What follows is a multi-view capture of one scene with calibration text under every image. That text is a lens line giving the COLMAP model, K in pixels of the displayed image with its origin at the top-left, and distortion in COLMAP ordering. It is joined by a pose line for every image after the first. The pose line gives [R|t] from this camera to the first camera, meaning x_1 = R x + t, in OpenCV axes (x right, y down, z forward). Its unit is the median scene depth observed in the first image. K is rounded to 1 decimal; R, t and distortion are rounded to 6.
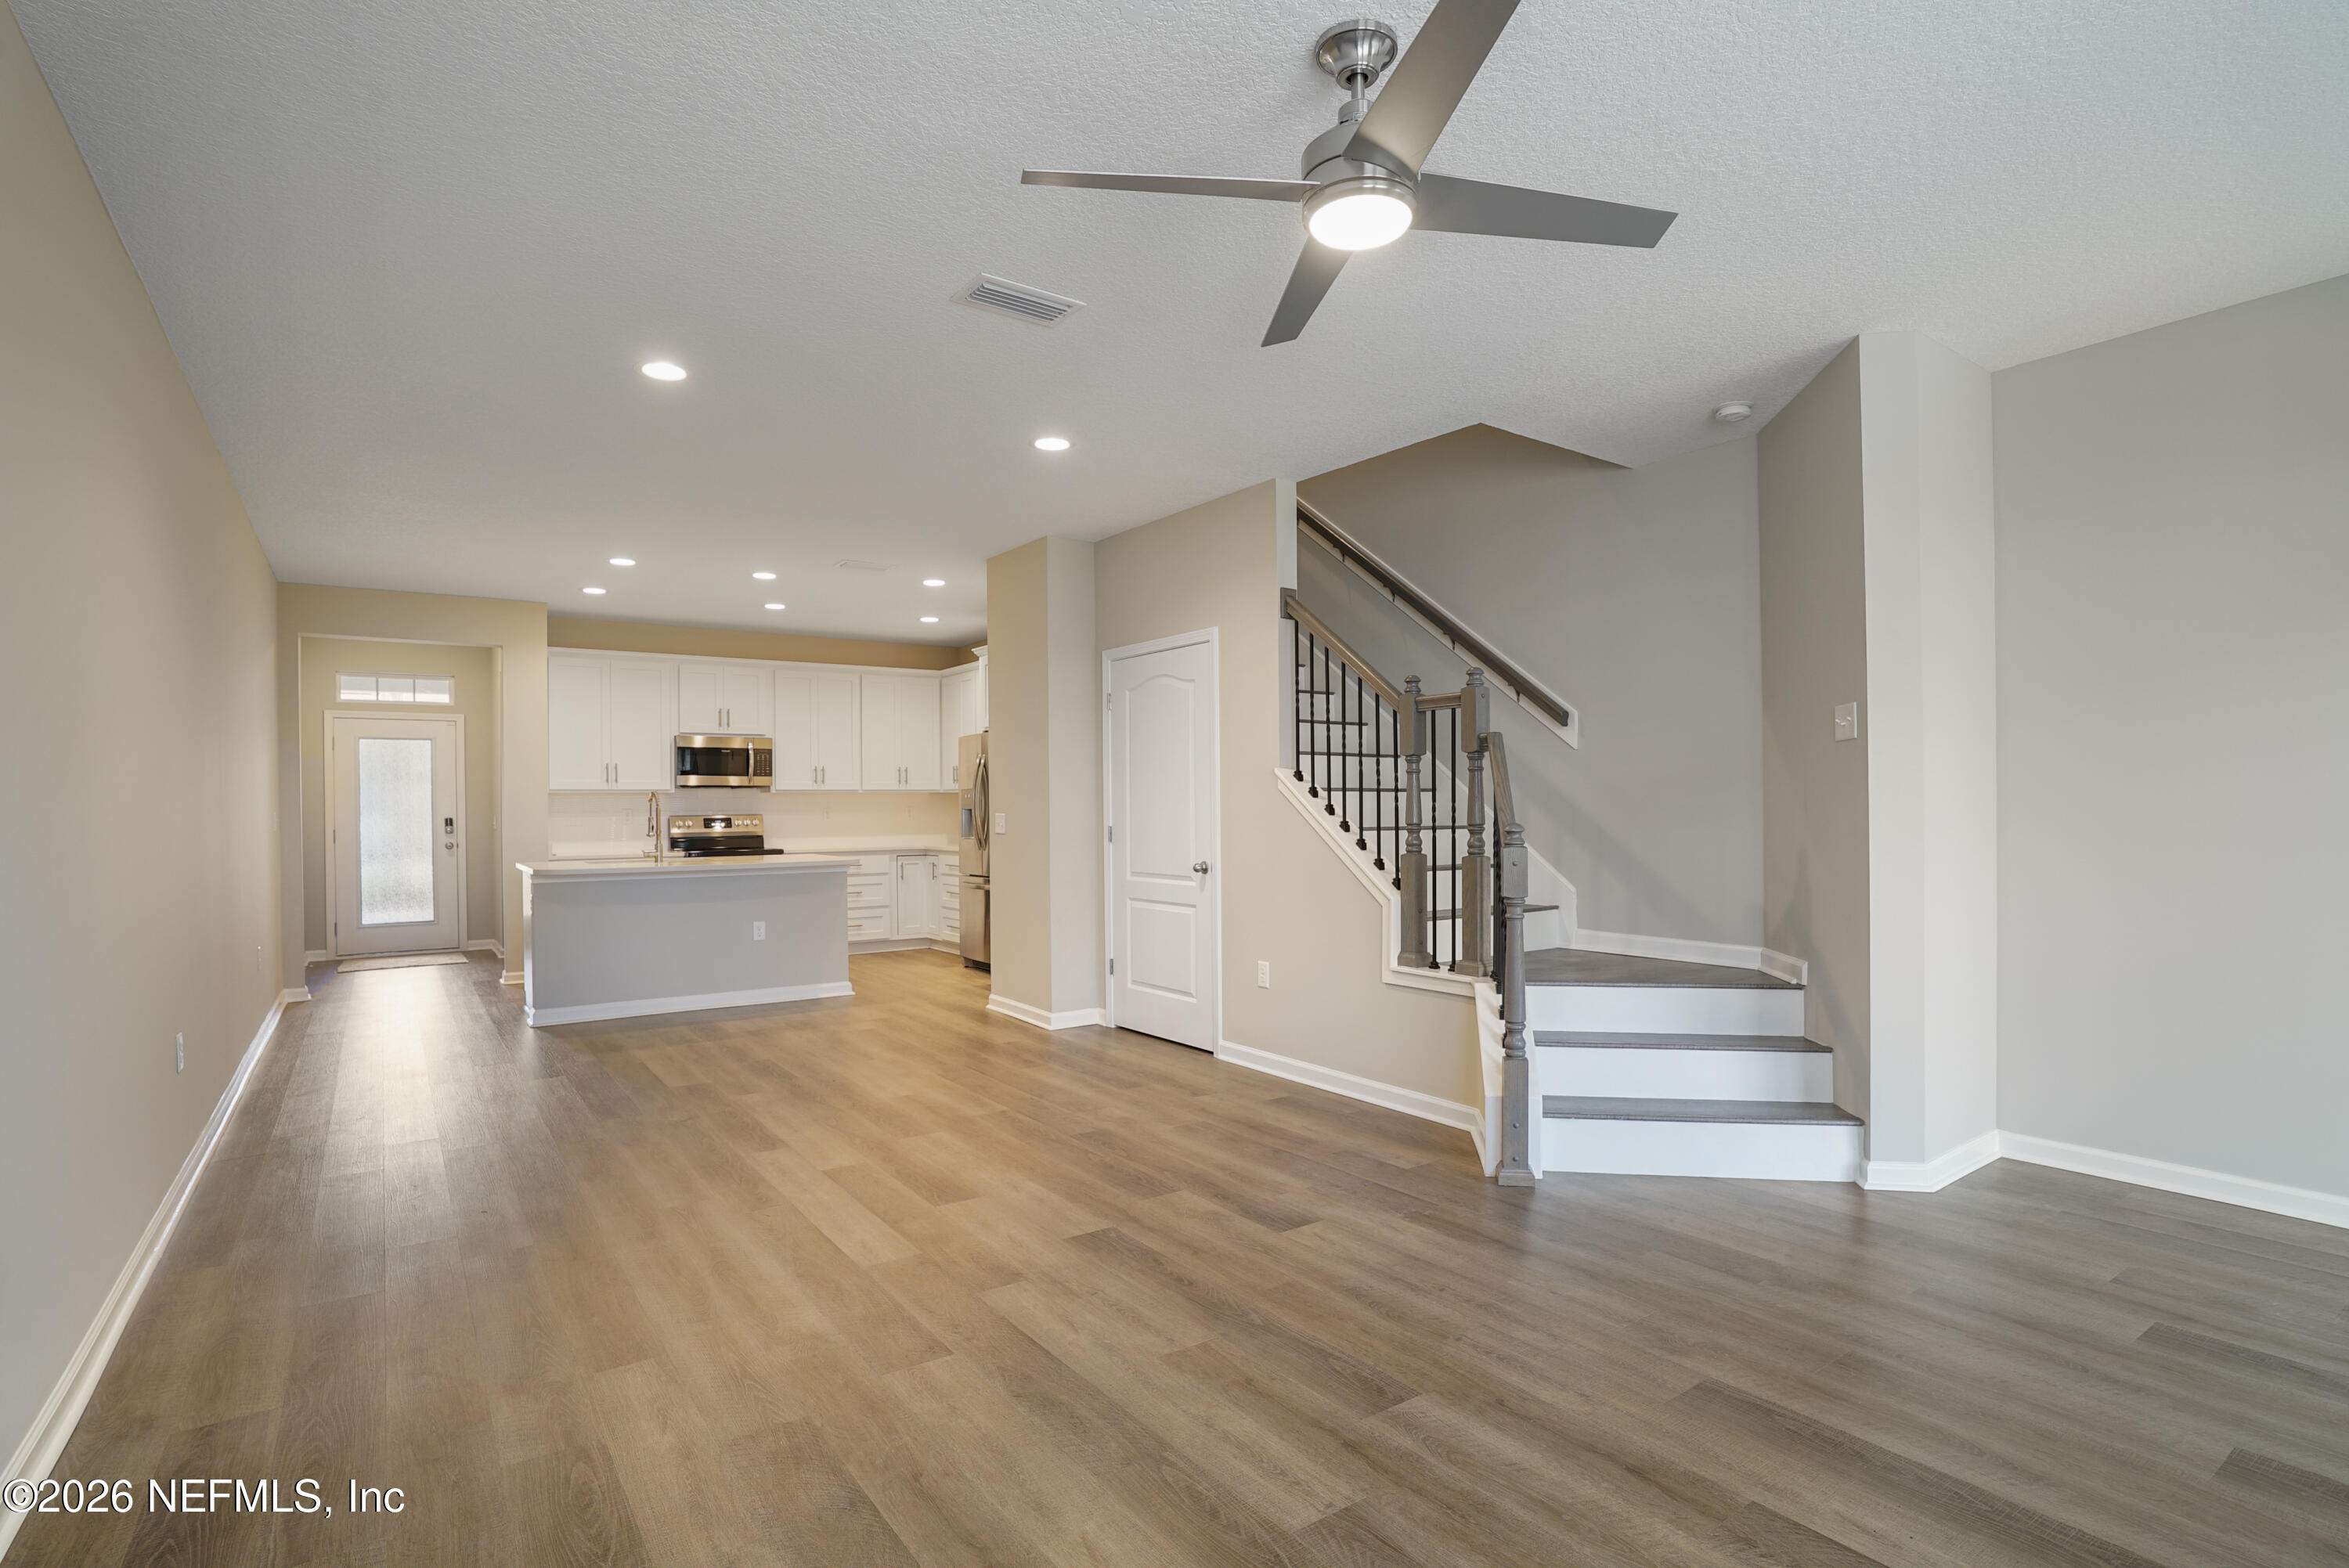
lens RADIAL K [[1134.1, 0, 1174.5], [0, 1134.1, 784.0], [0, 0, 1]] dist [-0.052737, 0.020869]
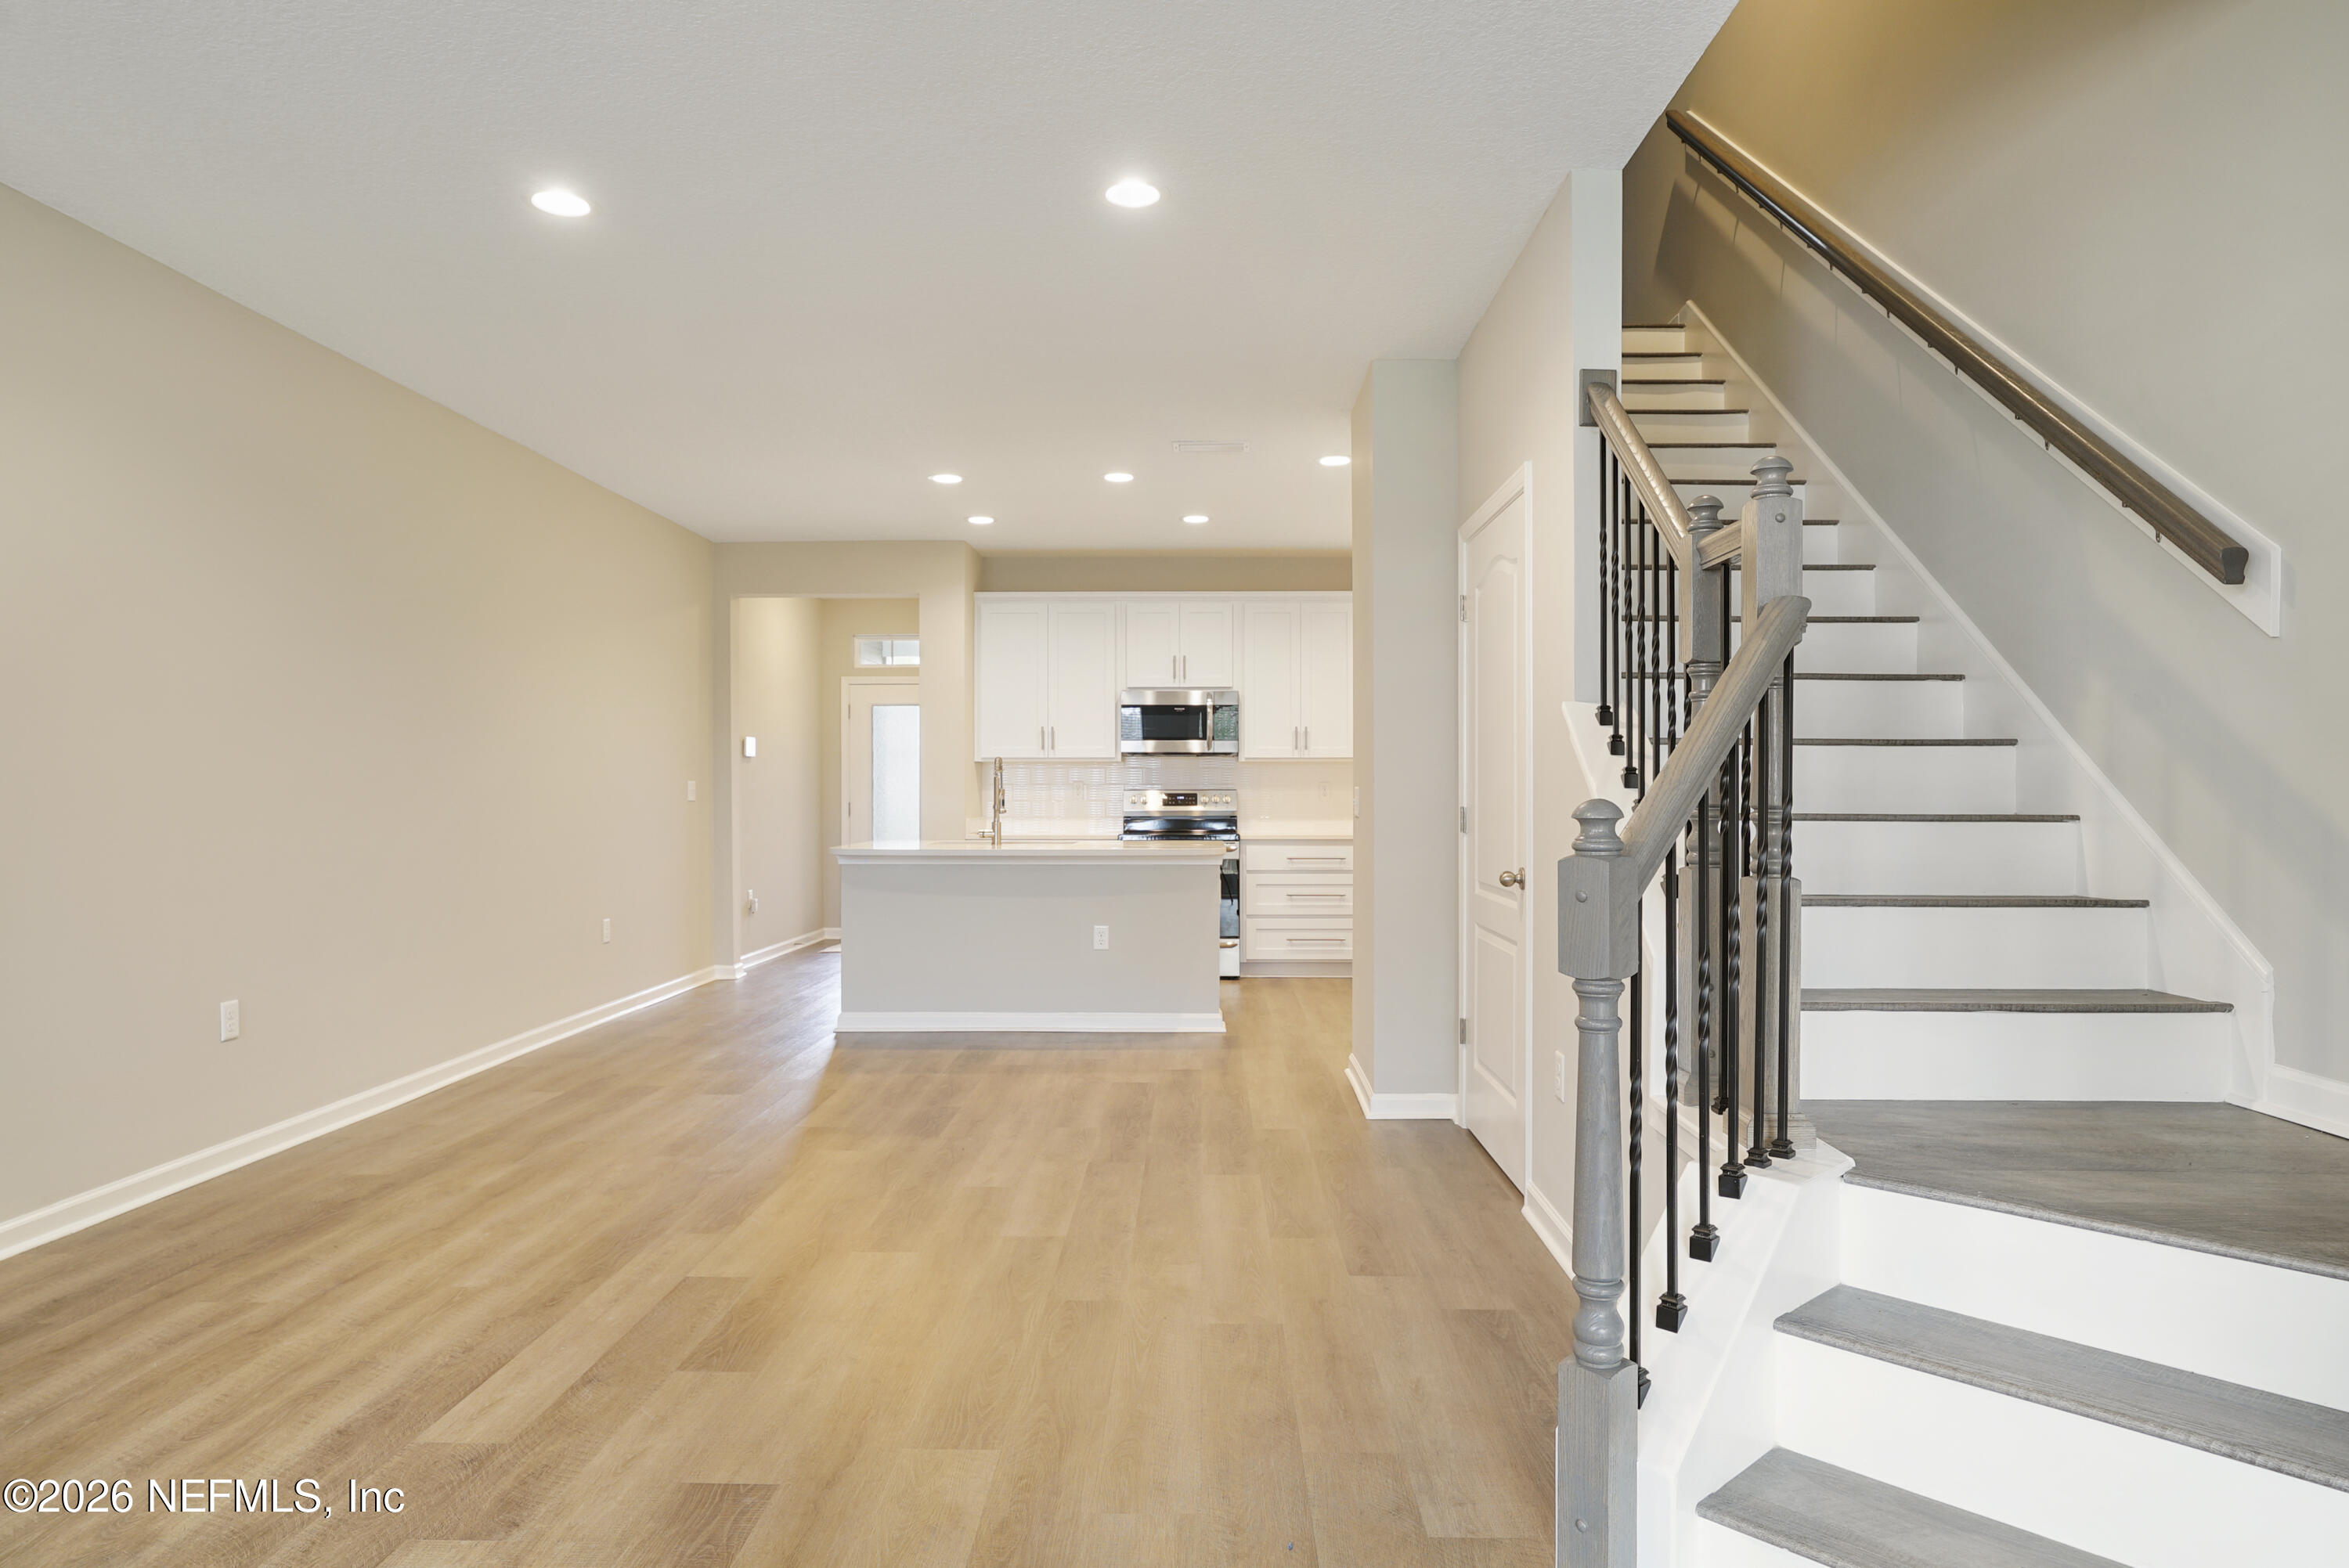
lens RADIAL K [[1413.2, 0, 1174.5], [0, 1413.2, 784.0], [0, 0, 1]] dist [-0.012972, 0.000214]
pose [[0.808184, 0.005685, -0.588903, 0.333300], [0.005001, 0.999851, 0.016516, 0.012951], [0.588909, -0.016293, 0.808035, 0.334629]]
